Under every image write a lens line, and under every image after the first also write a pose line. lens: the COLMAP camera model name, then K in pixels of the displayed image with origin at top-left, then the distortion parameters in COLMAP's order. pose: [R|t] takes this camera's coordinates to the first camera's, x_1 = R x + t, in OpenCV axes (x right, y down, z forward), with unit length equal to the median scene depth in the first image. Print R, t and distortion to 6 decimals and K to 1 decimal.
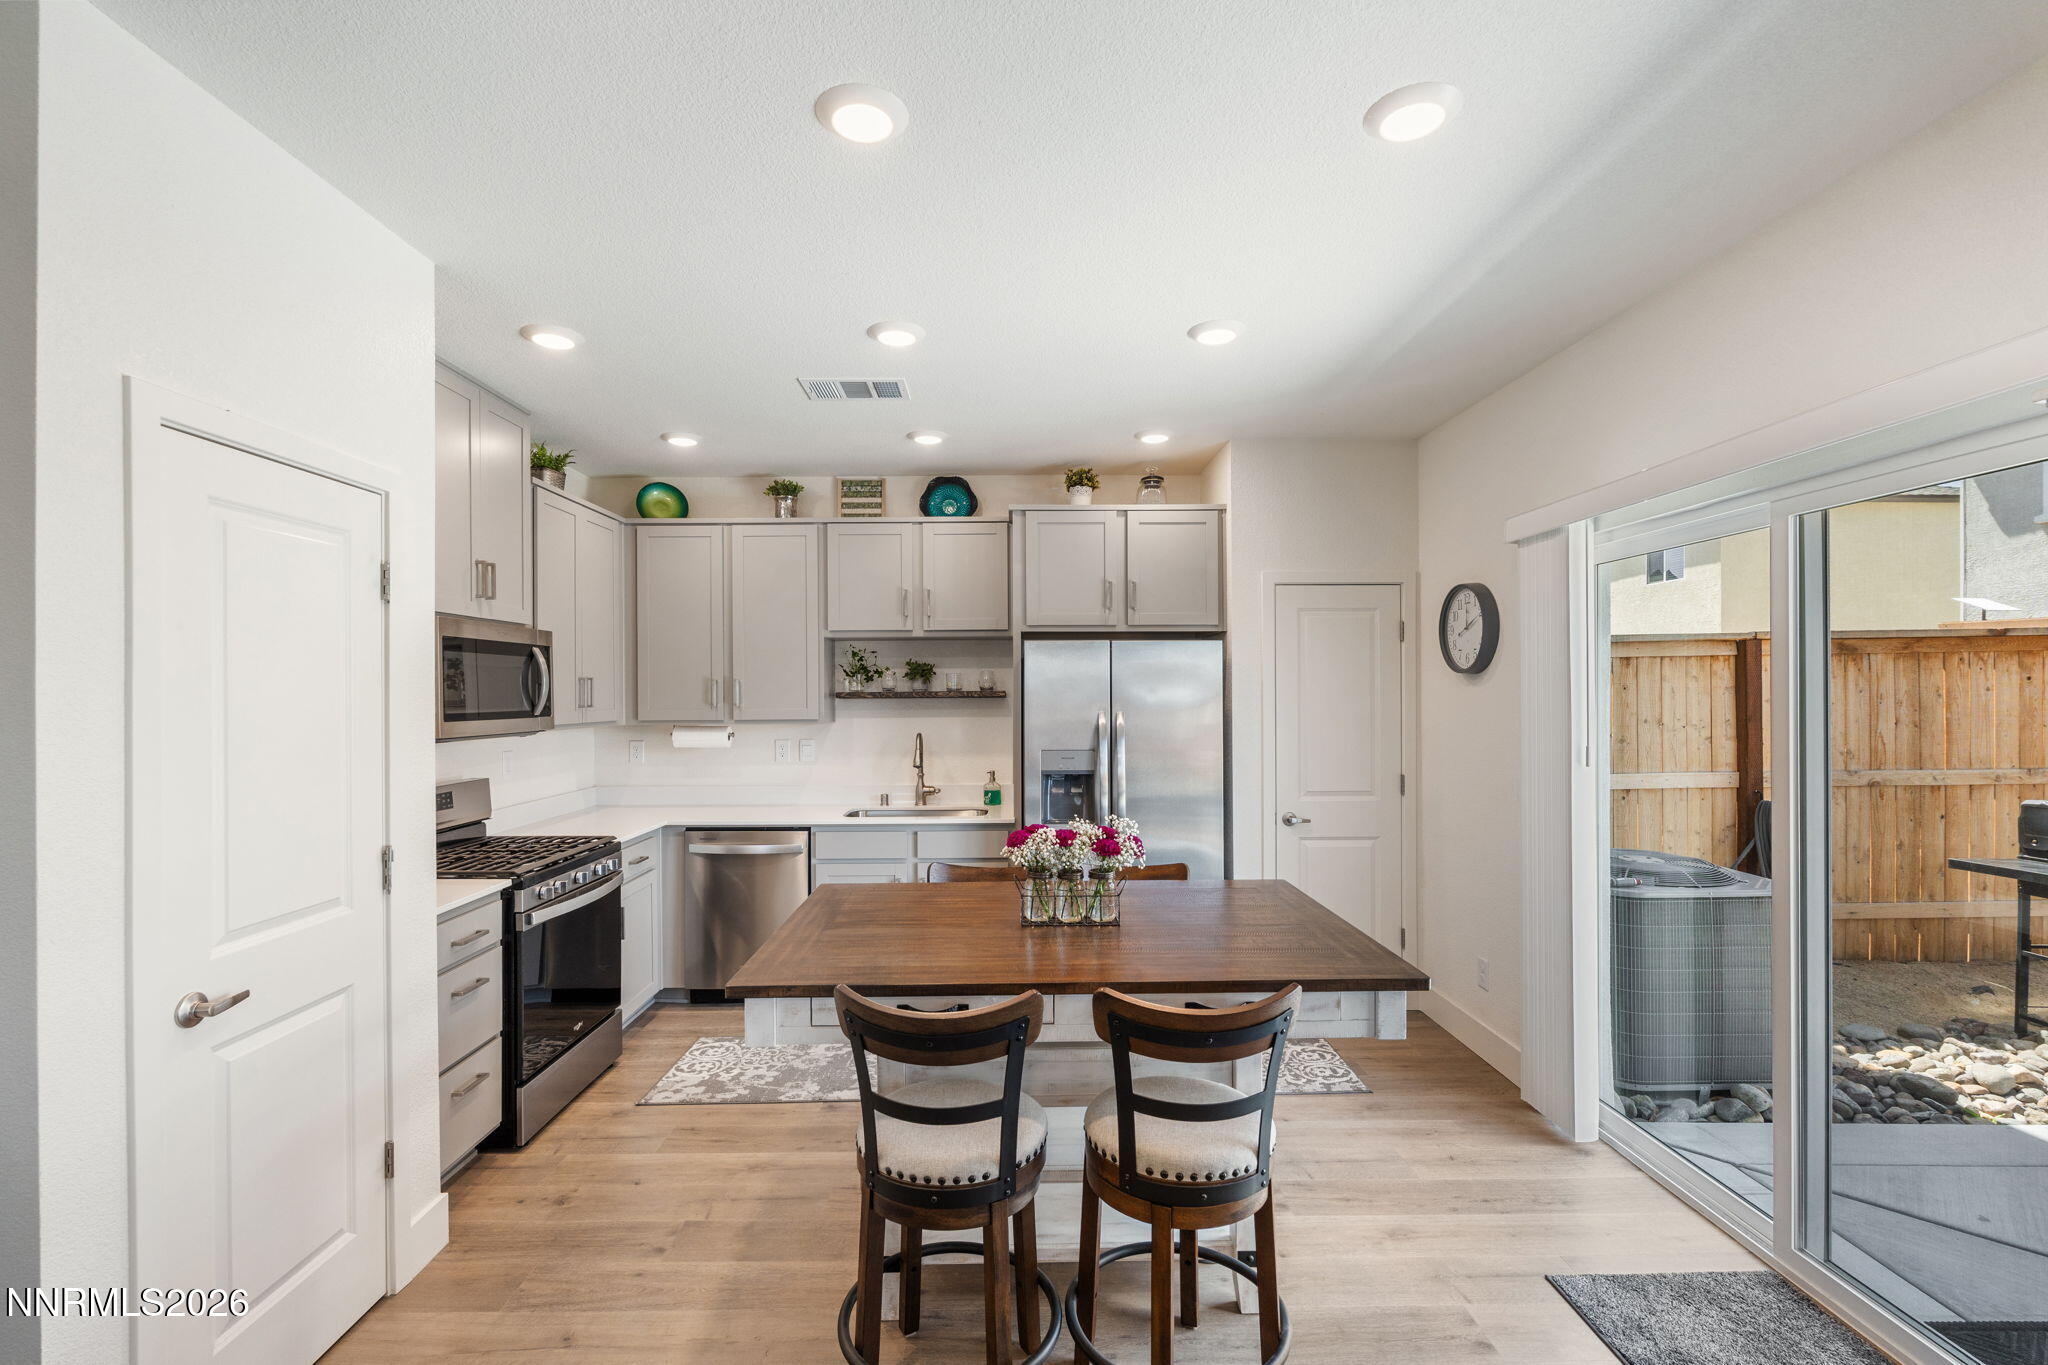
lens RADIAL K [[900.2, 0, 1022.2], [0, 900.2, 691.9], [0, 0, 1]] dist [-0.003237, 0.000394]
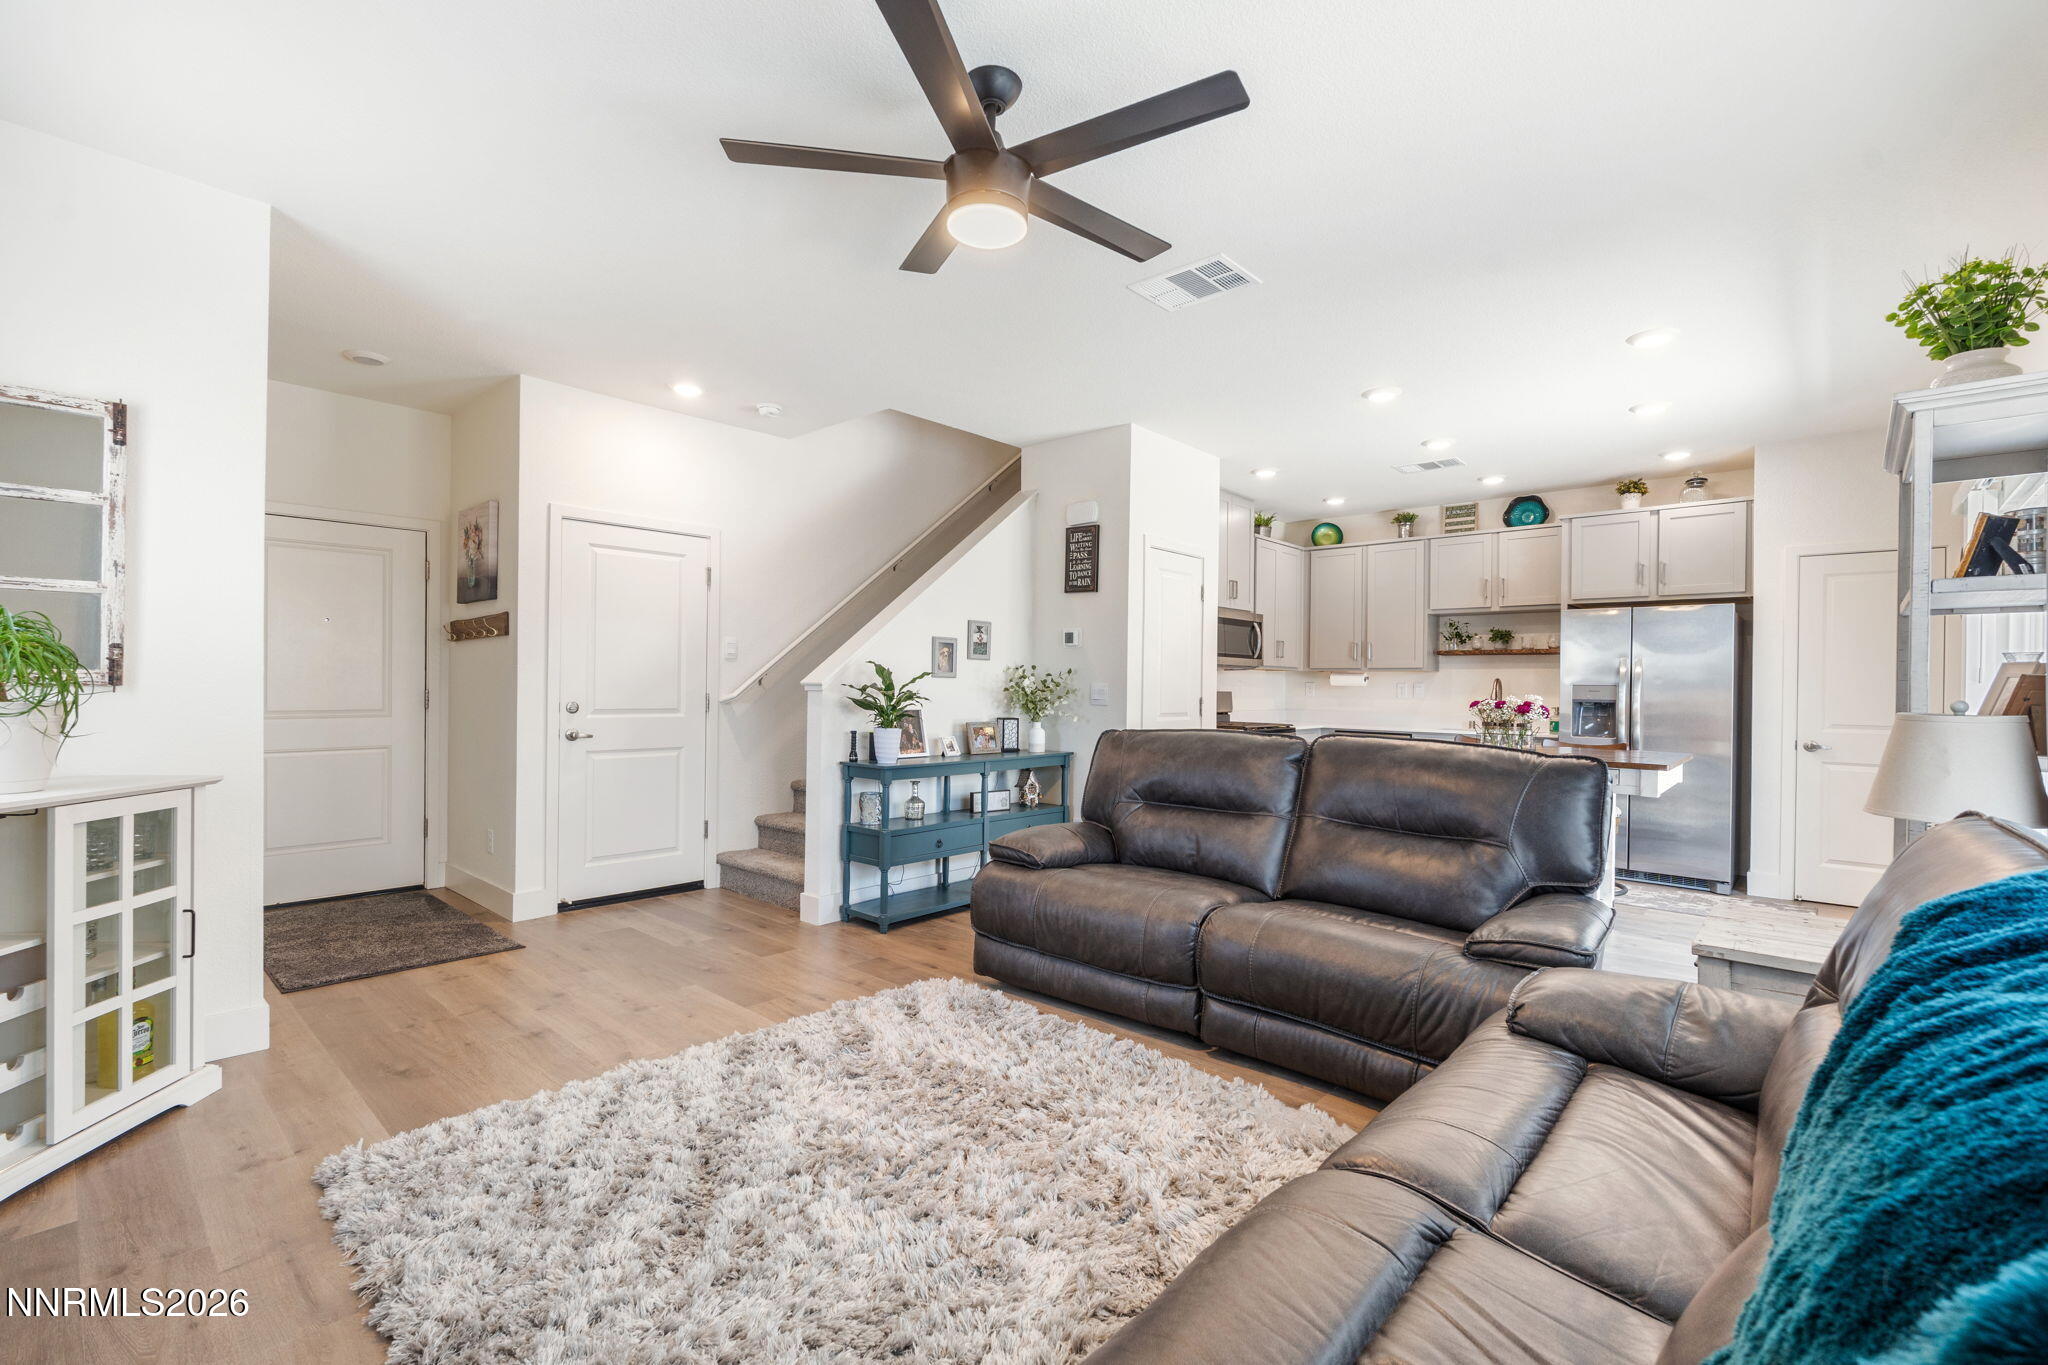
lens RADIAL K [[900.2, 0, 1017.8], [0, 900.2, 690.8], [0, 0, 1]] dist [-0.003237, 0.000394]
pose [[0.733414, 0.018942, -0.679518, 0.328606], [-0.017105, 0.999809, 0.009408, 0.071093], [0.679567, 0.004724, 0.733599, -0.624957]]
